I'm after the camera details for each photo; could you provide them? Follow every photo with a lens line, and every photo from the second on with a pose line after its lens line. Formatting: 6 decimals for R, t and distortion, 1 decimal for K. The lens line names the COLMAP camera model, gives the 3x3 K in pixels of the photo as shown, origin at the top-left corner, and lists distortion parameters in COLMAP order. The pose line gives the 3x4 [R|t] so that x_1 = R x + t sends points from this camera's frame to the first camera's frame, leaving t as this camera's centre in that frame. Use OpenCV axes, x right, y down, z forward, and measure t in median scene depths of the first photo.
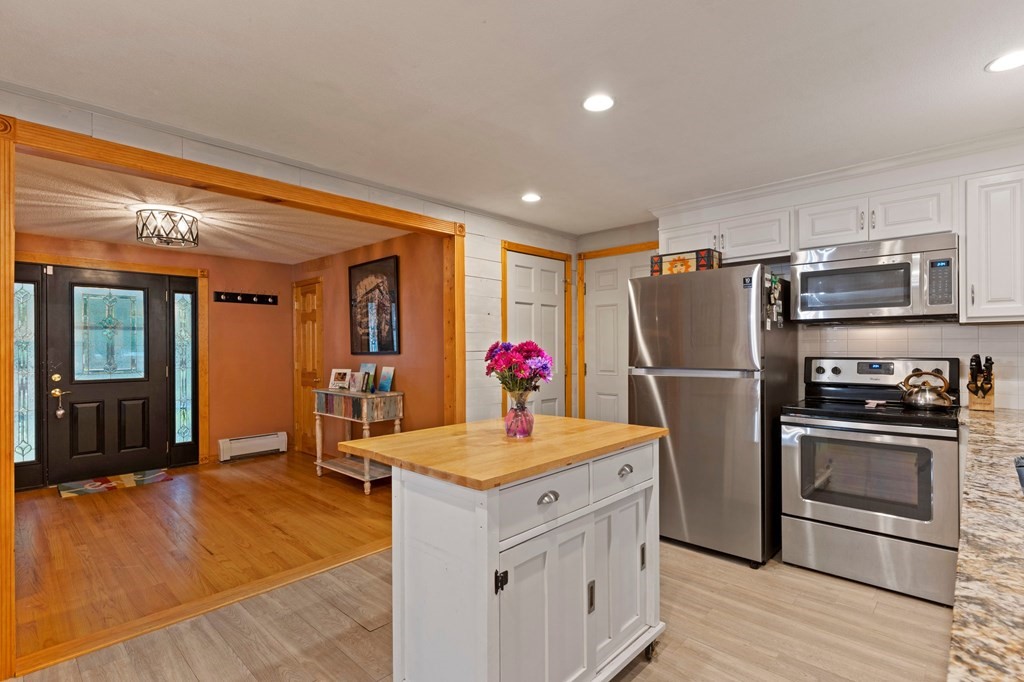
lens RADIAL K [[491.9, 0, 512.5], [0, 491.9, 348.5], [0, 0, 1]] dist [0.000671, 0.000194]
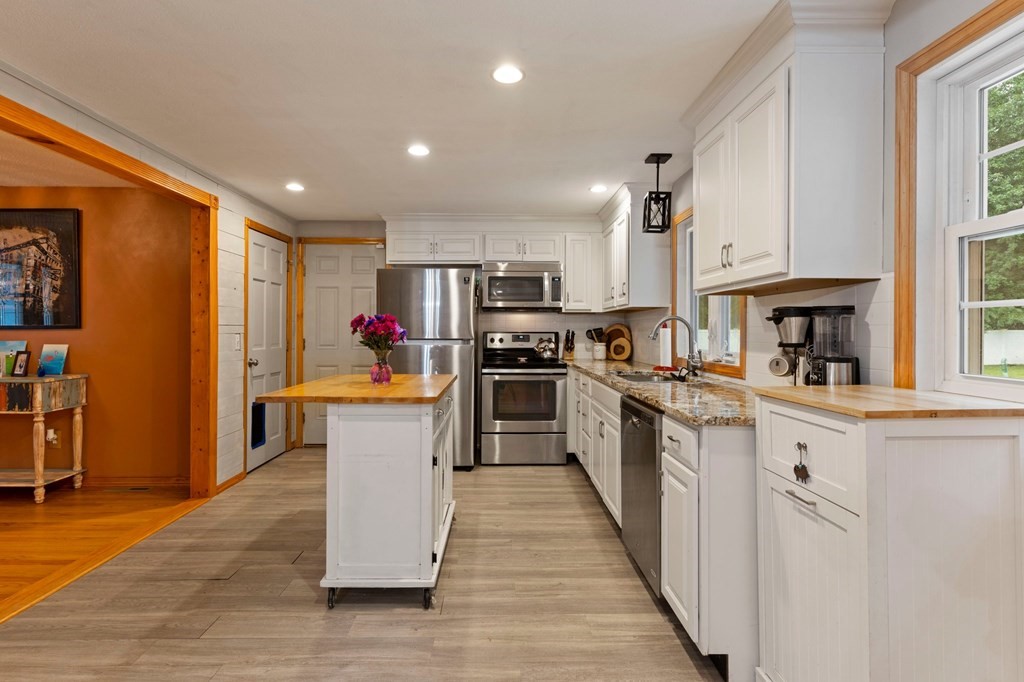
lens RADIAL K [[494.9, 0, 504.6], [0, 494.9, 331.3], [0, 0, 1]] dist [0.002459, 0.000719]
pose [[0.719471, 0.007138, 0.694486, -0.433508], [-0.005622, 0.999974, -0.004453, 0.023204], [-0.694500, -0.000701, 0.719492, -0.144684]]
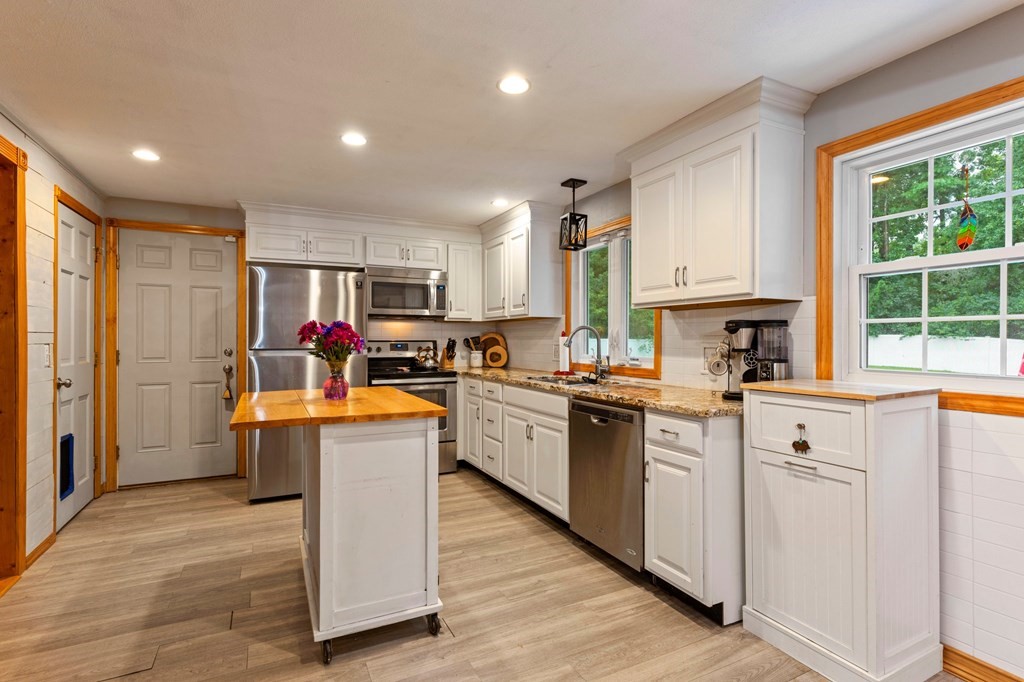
lens RADIAL K [[493.9, 0, 508.1], [0, 493.9, 341.0], [0, 0, 1]] dist [0.001552, 0.000314]
pose [[0.351639, 0.003229, 0.936130, -0.603541], [-0.000854, 0.999995, -0.003129, 0.023926], [-0.936135, 0.000301, 0.351640, 0.110754]]
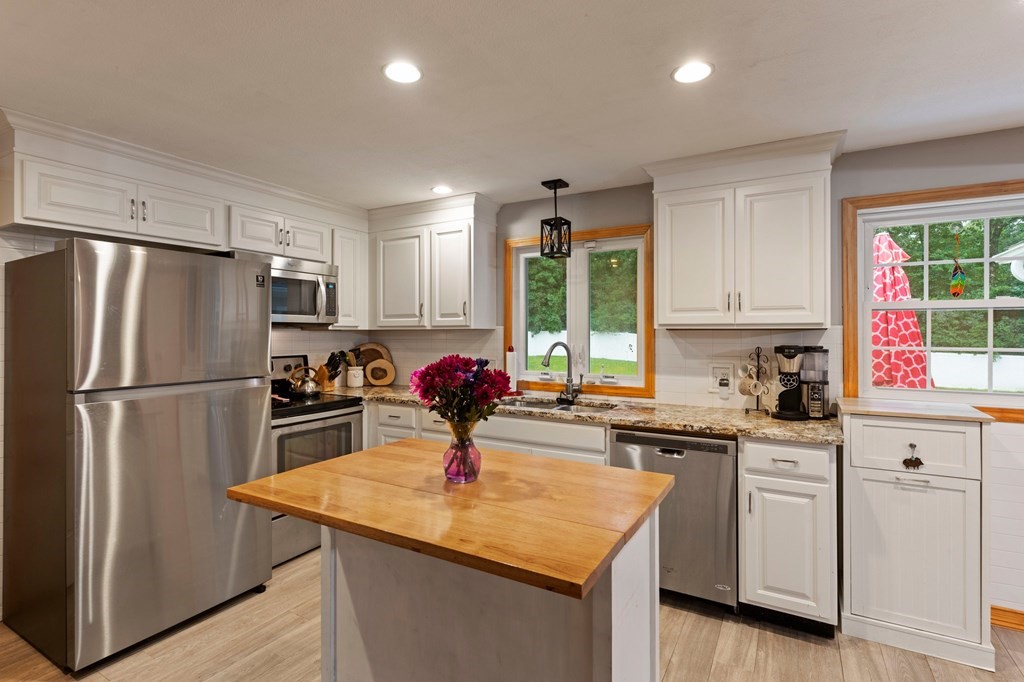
lens RADIAL K [[499.6, 0, 505.3], [0, 499.6, 331.9], [0, 0, 1]] dist [0.003939, 0.000298]
pose [[-0.221782, 0.006954, 0.975072, -0.475735], [0.002658, 0.999975, -0.006527, -0.029263], [-0.975093, 0.001144, -0.221795, 0.687136]]
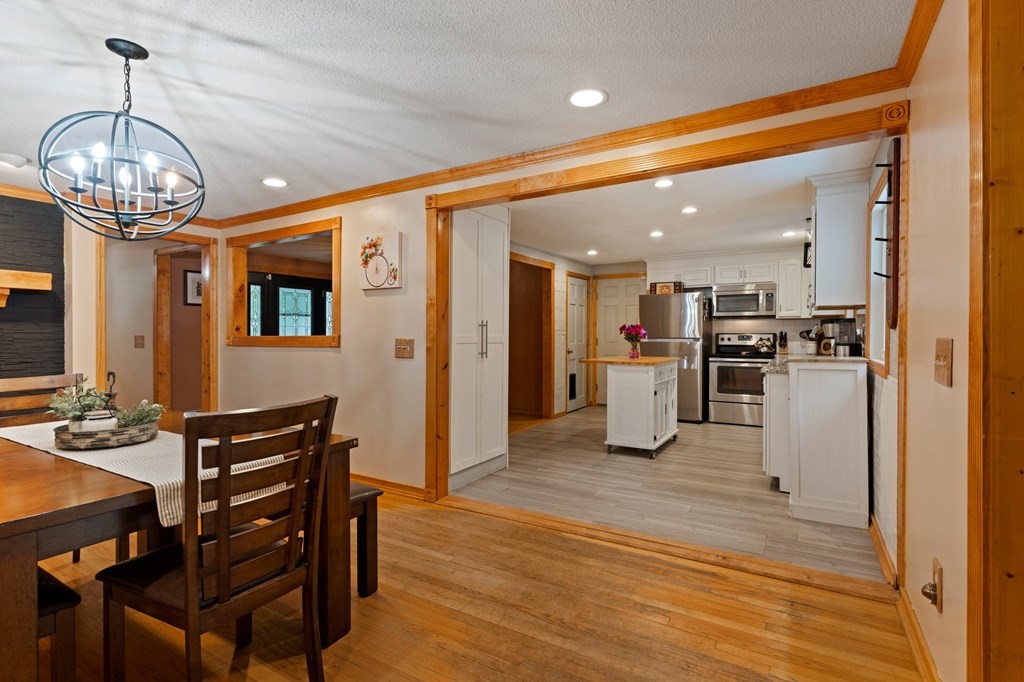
lens RADIAL K [[487.1, 0, 512.0], [0, 487.1, 341.0], [0, 0, 1]] dist [0.000034, -0.000278]
pose [[0.977359, 0.000761, 0.211587, -0.757762], [-0.002989, 0.999943, 0.010211, 0.033147], [-0.211567, -0.010613, 0.977306, -0.930147]]
